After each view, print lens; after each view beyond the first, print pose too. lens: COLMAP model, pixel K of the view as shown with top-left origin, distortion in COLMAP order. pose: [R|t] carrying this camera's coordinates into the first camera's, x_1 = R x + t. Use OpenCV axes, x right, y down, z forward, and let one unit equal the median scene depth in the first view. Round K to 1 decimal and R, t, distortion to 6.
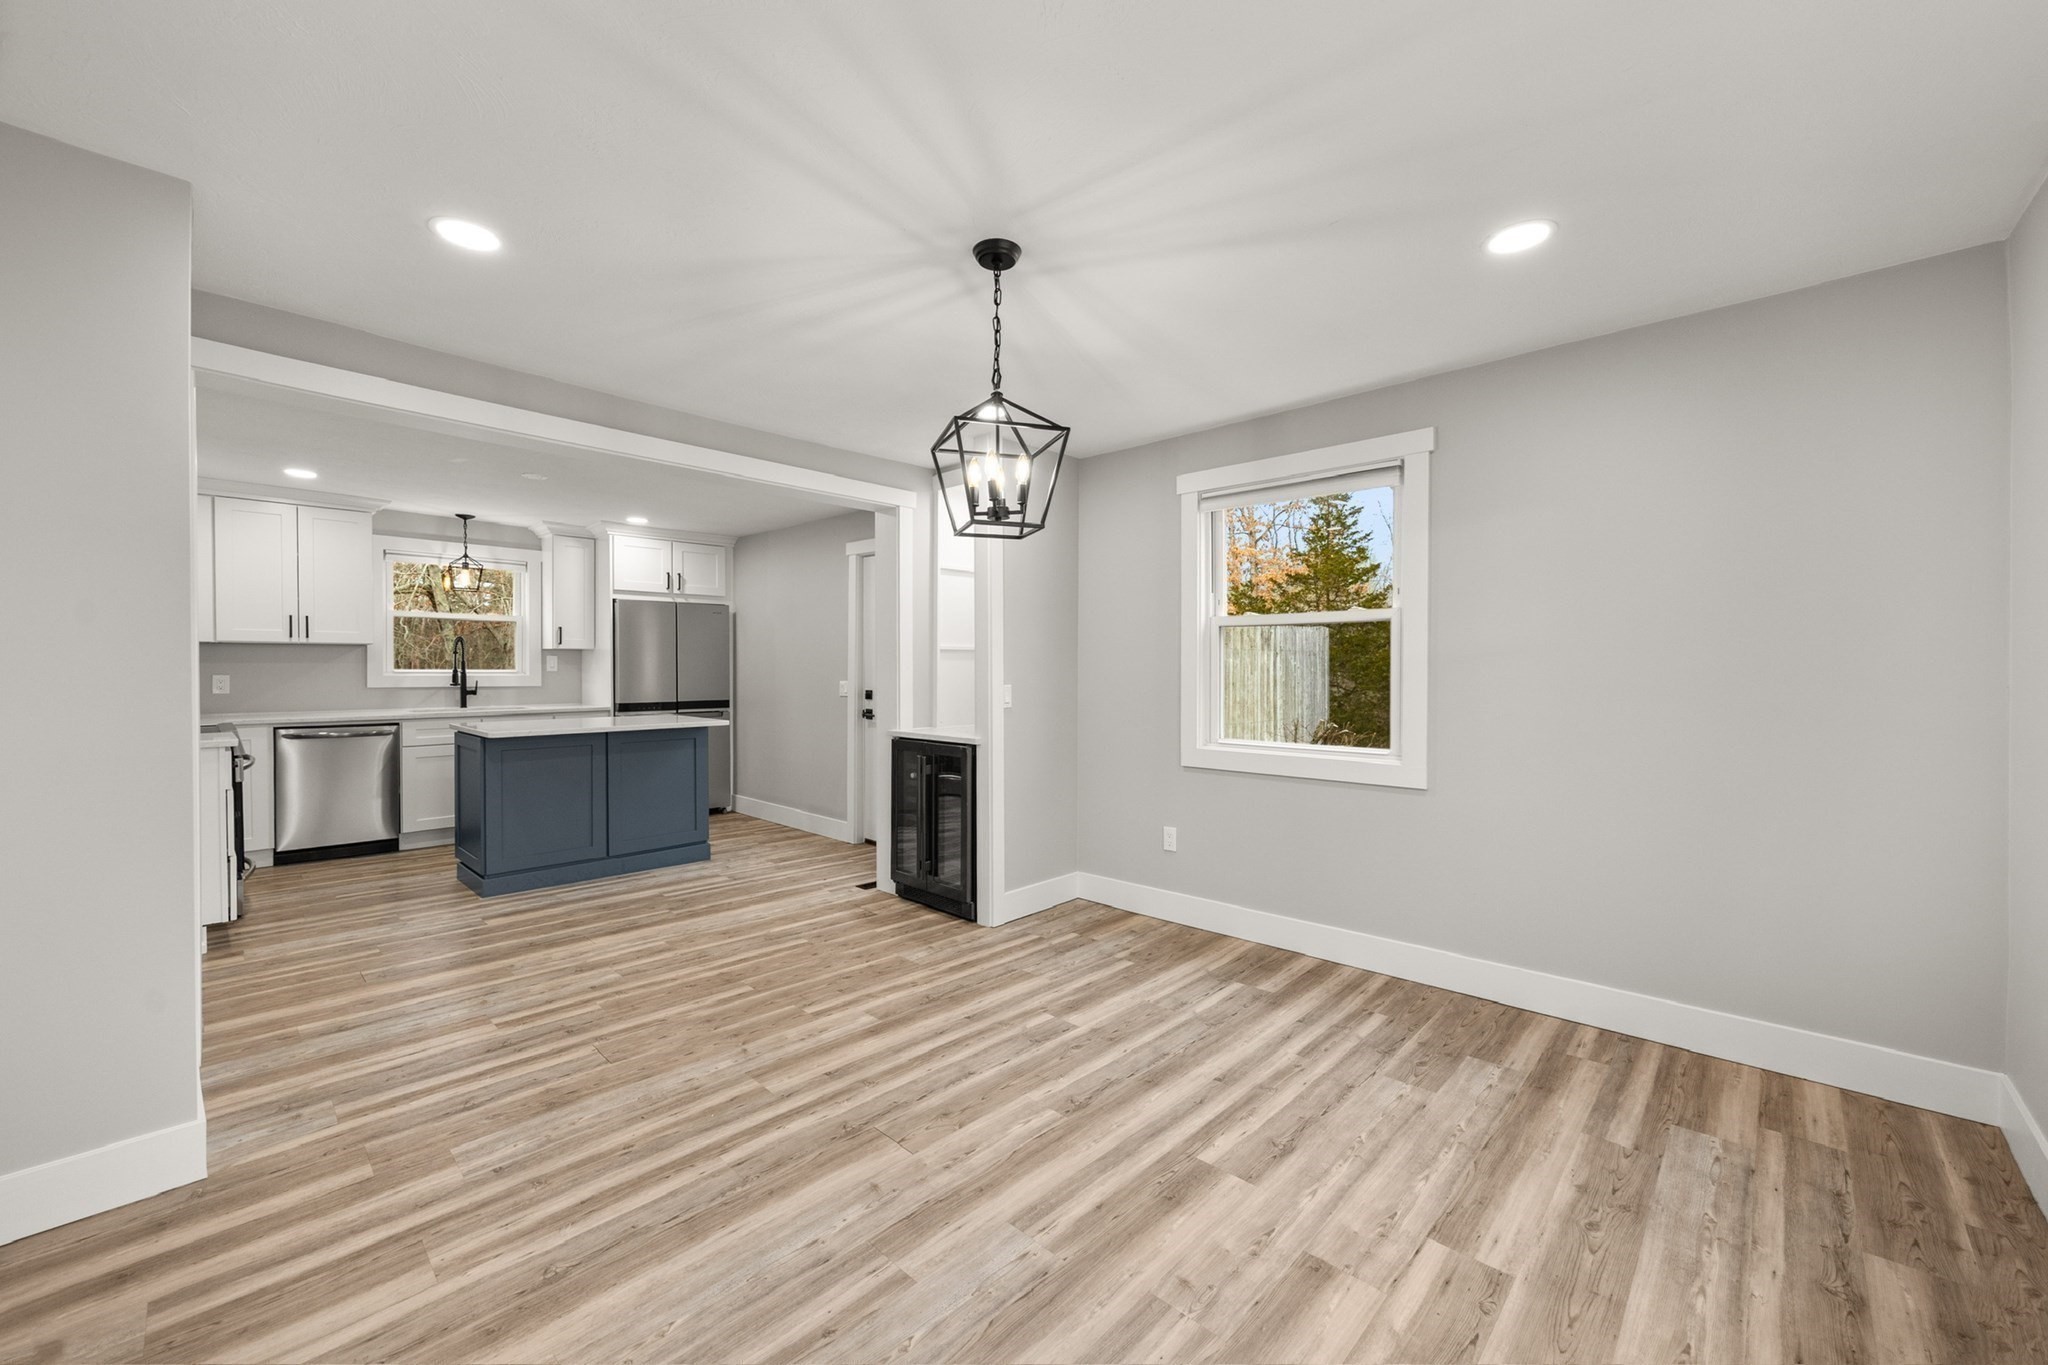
lens RADIAL K [[783.2, 0, 1024.0], [0, 783.2, 679.4], [0, 0, 1]] dist [-0.006393, 0.000904]
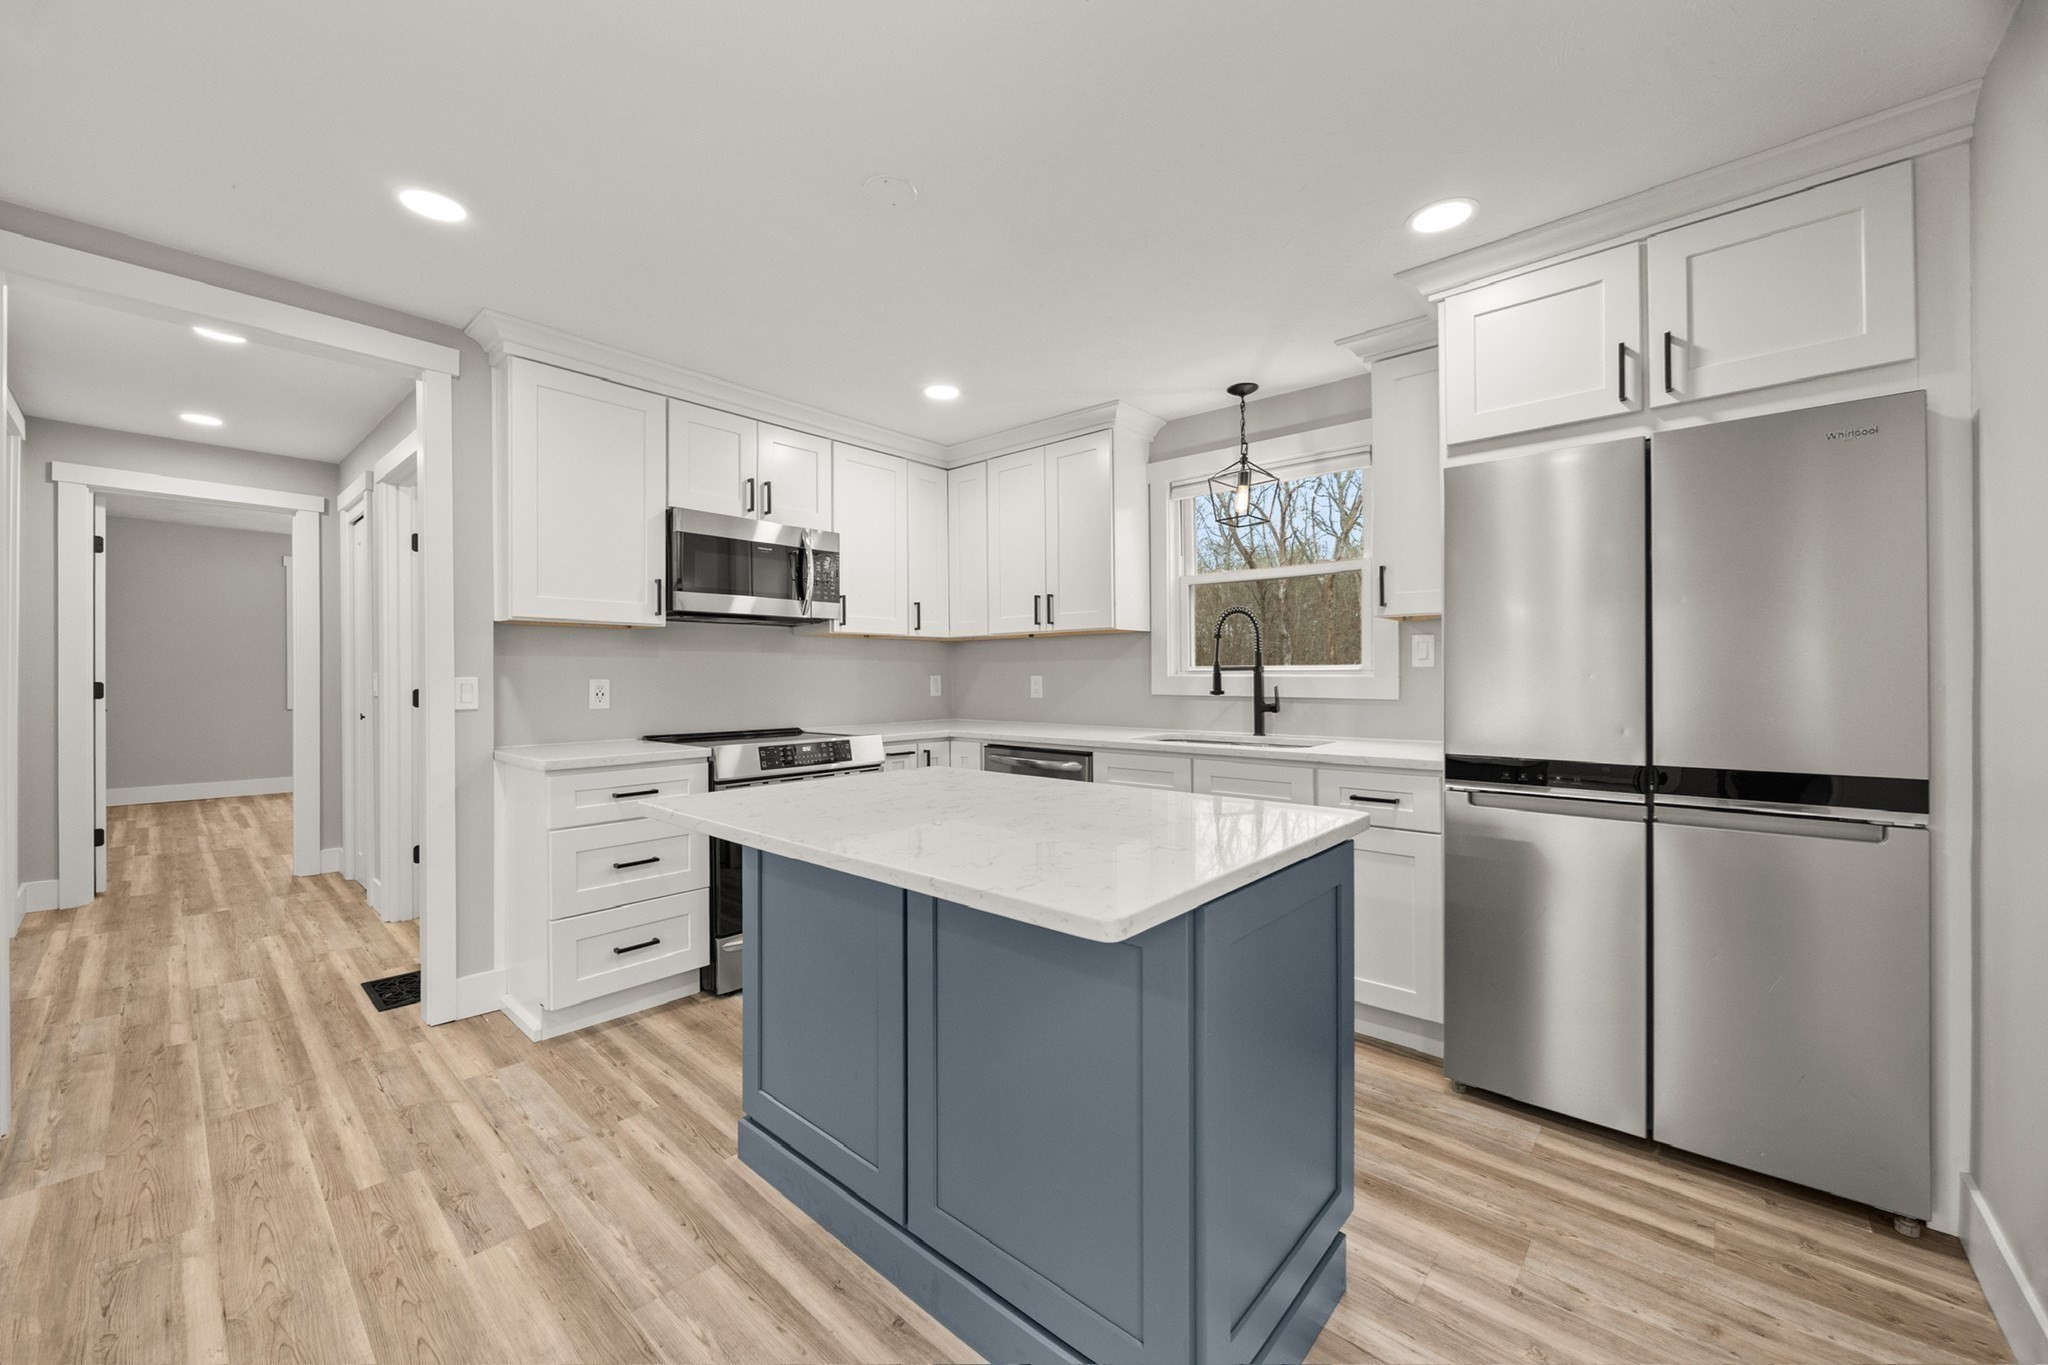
lens RADIAL K [[783.2, 0, 1018.7], [0, 783.2, 676.6], [0, 0, 1]] dist [-0.006393, 0.000904]
pose [[0.023406, -0.002882, -0.999722, -0.335796], [-0.013566, 0.999903, -0.003200, -0.002888], [0.999634, 0.013637, 0.023364, 1.668148]]
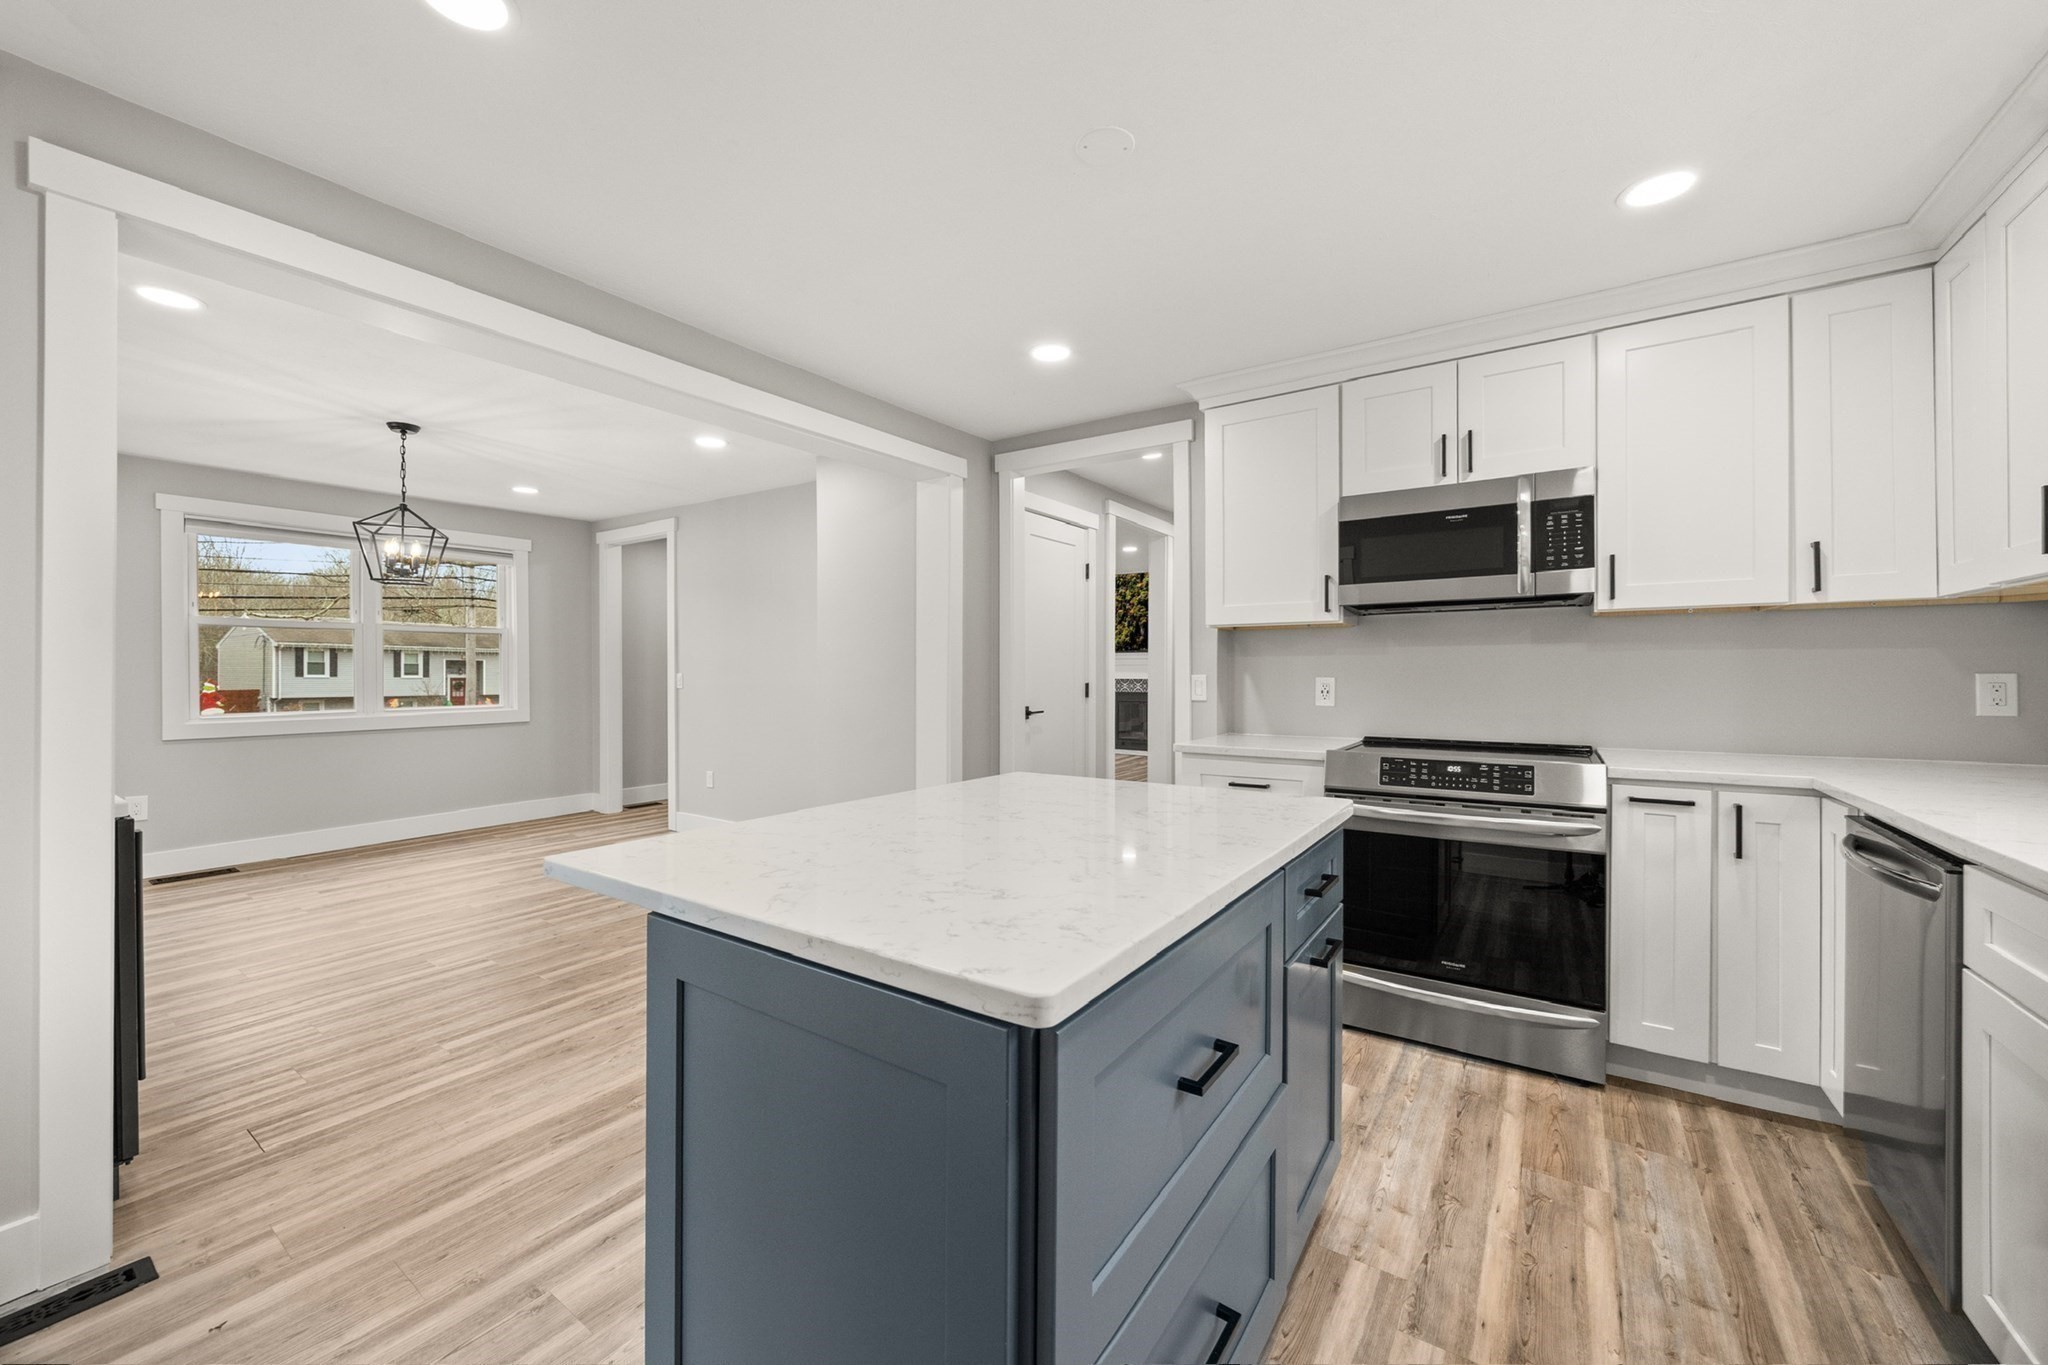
lens RADIAL K [[783.2, 0, 1004.6], [0, 783.2, 662.7], [0, 0, 1]] dist [-0.006393, 0.000904]
pose [[-0.990582, -0.006997, -0.136744, -0.829894], [-0.006705, 0.999974, -0.002590, -0.010199], [0.136758, -0.001648, -0.990603, 2.160305]]
